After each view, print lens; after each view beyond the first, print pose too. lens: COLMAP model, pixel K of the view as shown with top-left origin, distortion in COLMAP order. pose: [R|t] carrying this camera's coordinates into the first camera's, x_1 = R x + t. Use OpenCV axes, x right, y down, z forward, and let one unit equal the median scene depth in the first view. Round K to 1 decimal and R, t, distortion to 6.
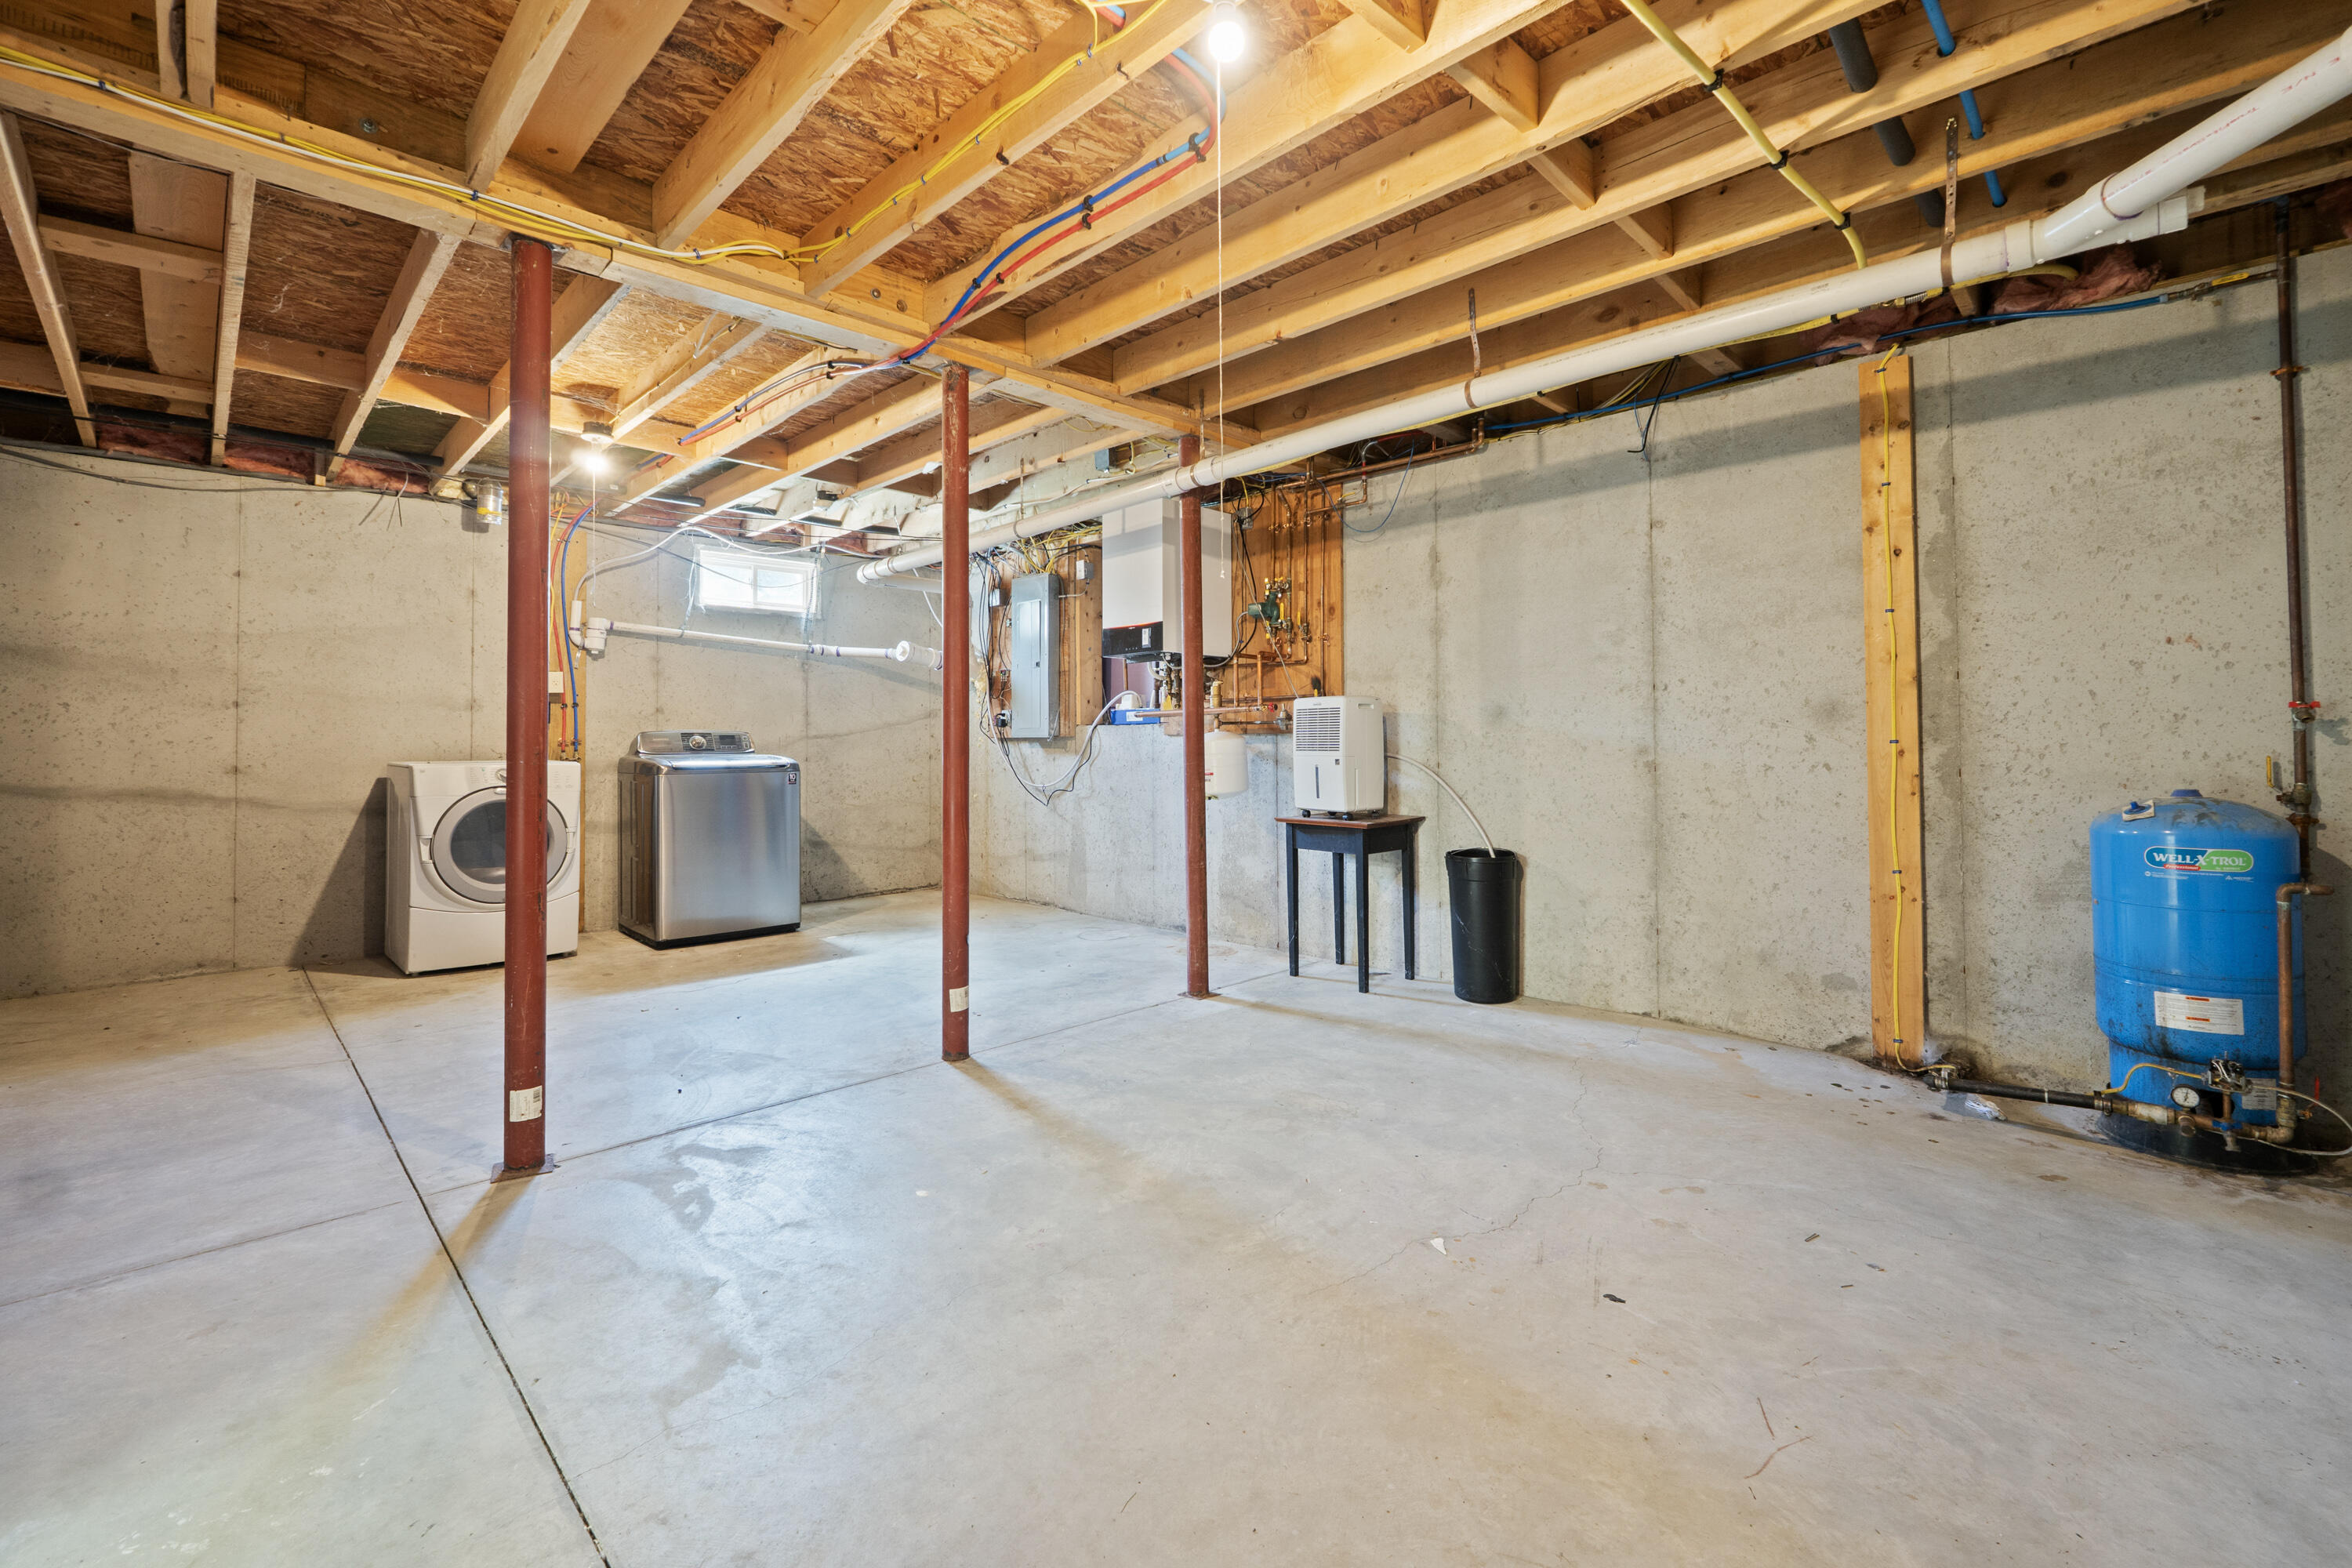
lens RADIAL K [[986.4, 0, 1174.8], [0, 986.4, 764.9], [0, 0, 1]] dist [-0.002381, -0.000666]
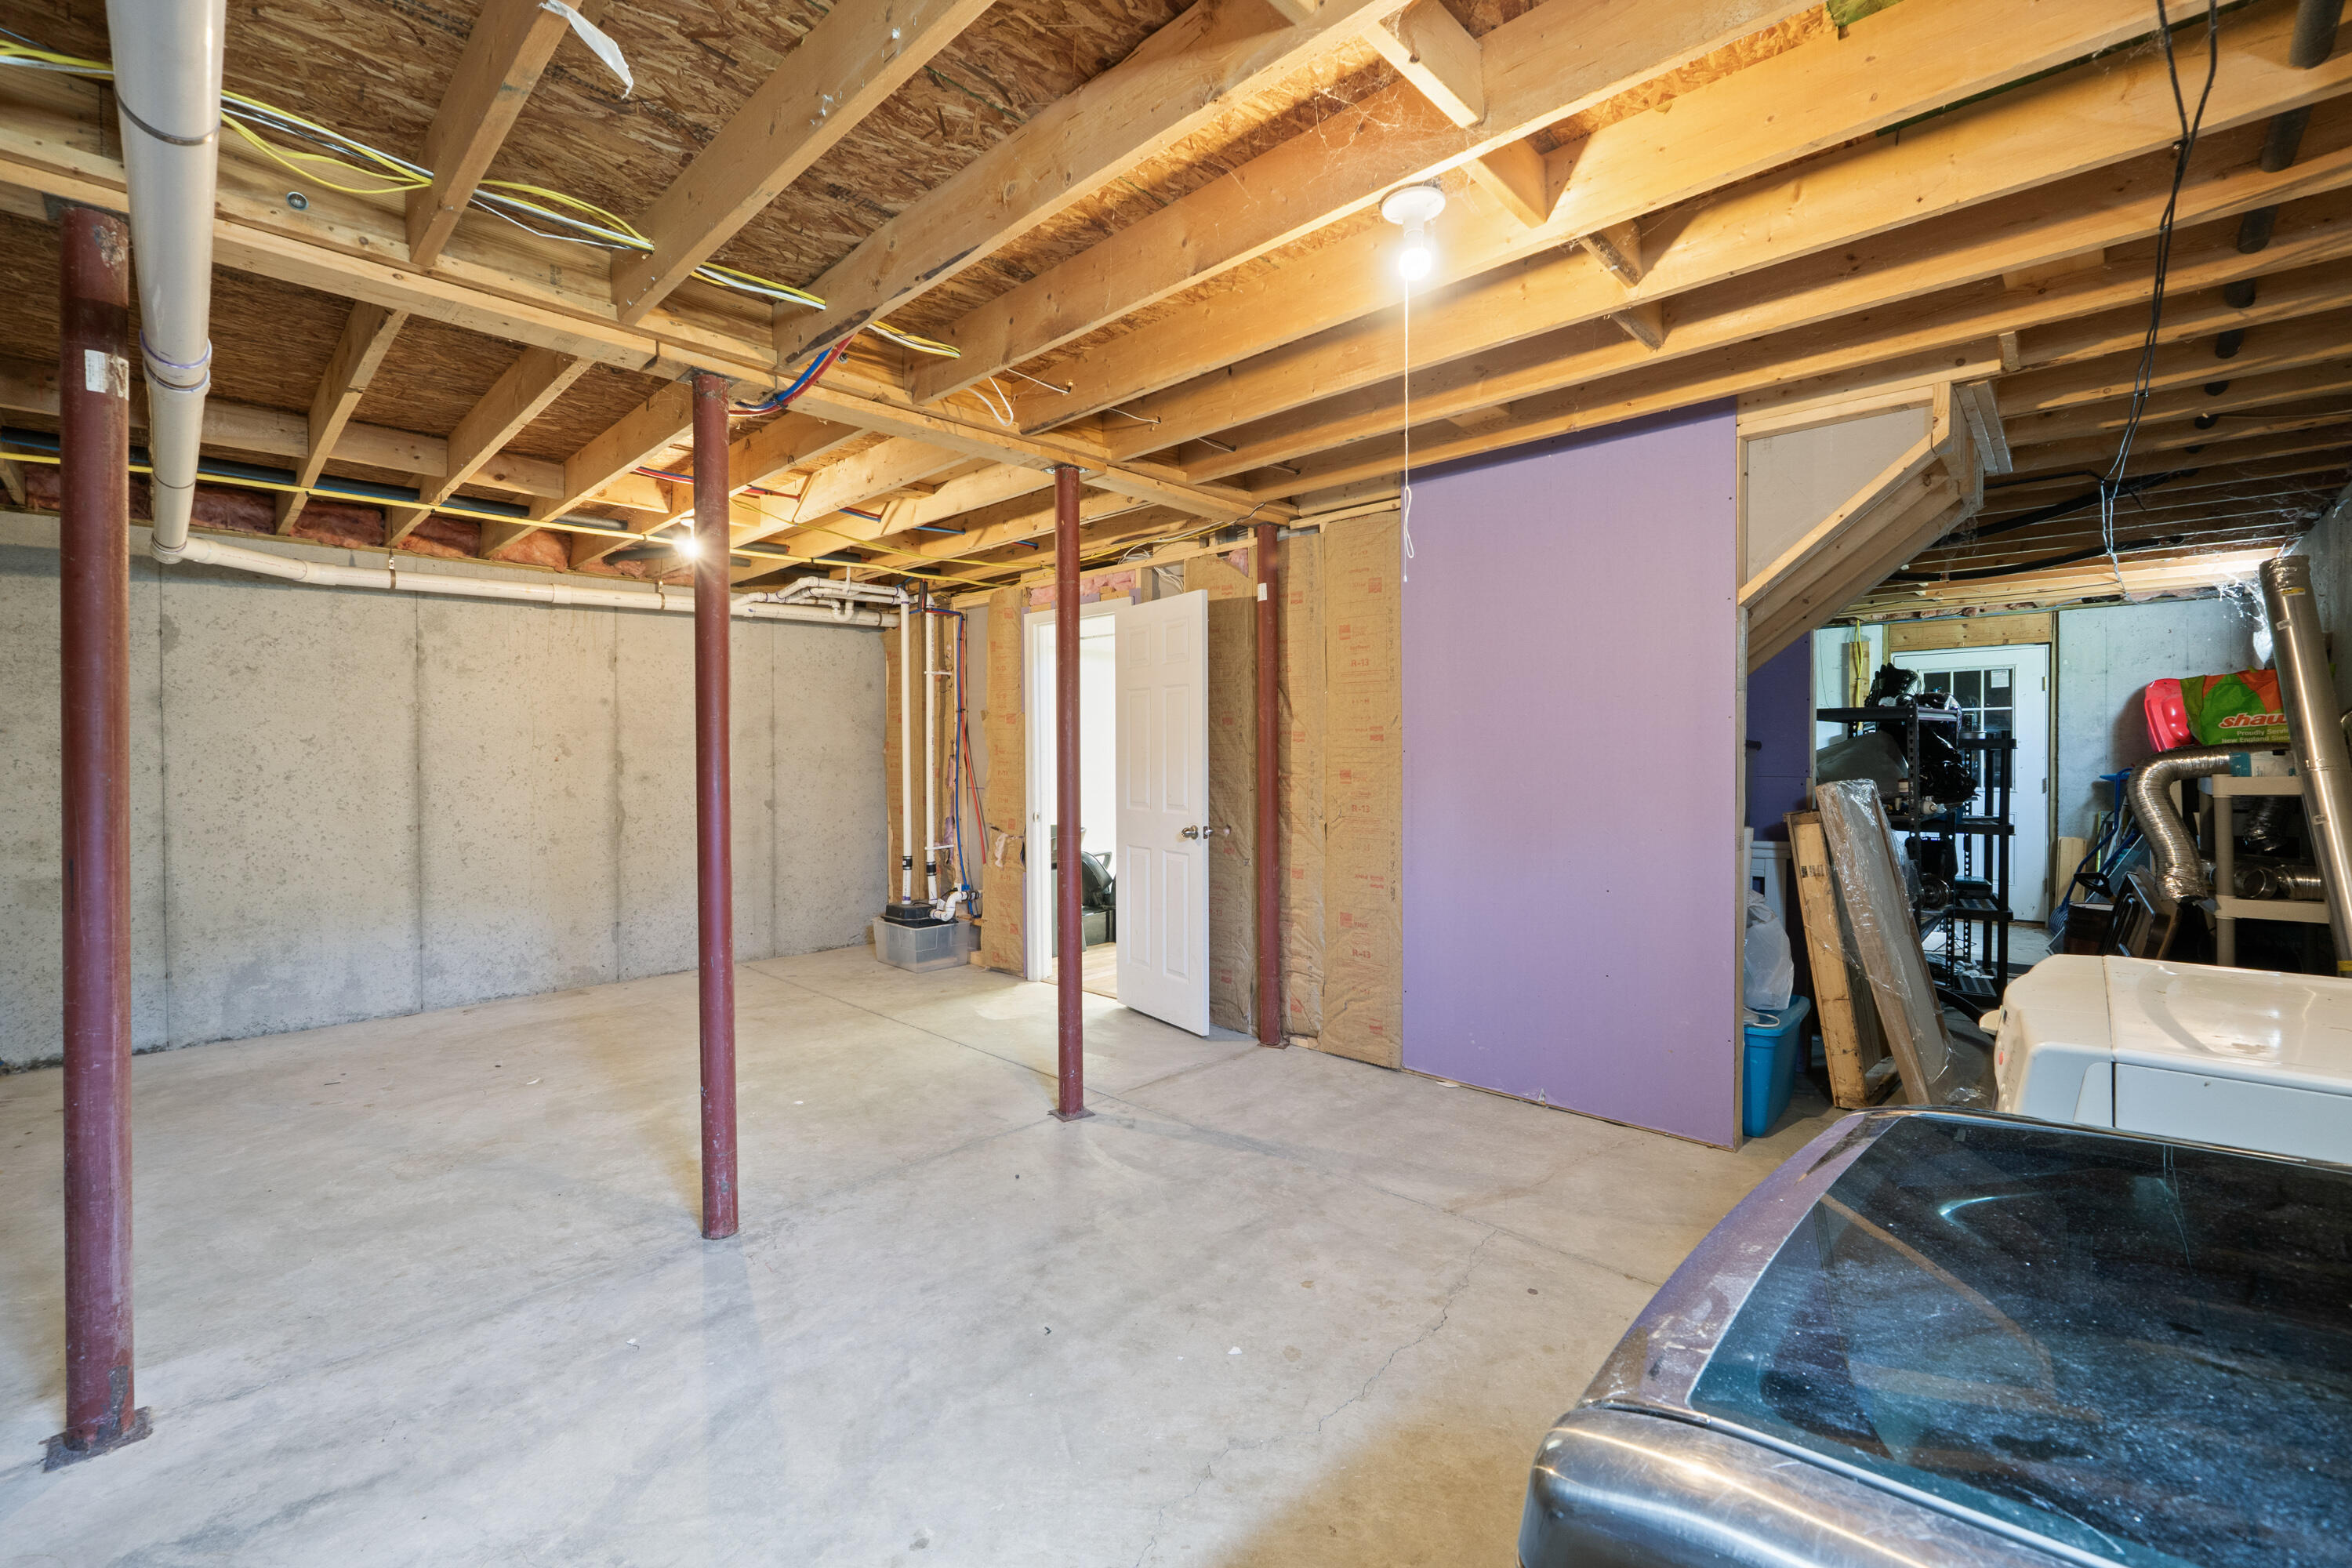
lens RADIAL K [[976.7, 0, 1176.0], [0, 976.7, 784.0], [0, 0, 1]] dist [-0.000156, -0.000017]
pose [[-0.999662, 0.009479, -0.024223, -0.736630], [0.008069, 0.998303, 0.057672, -0.149539], [0.024728, 0.057457, -0.998042, 2.267779]]
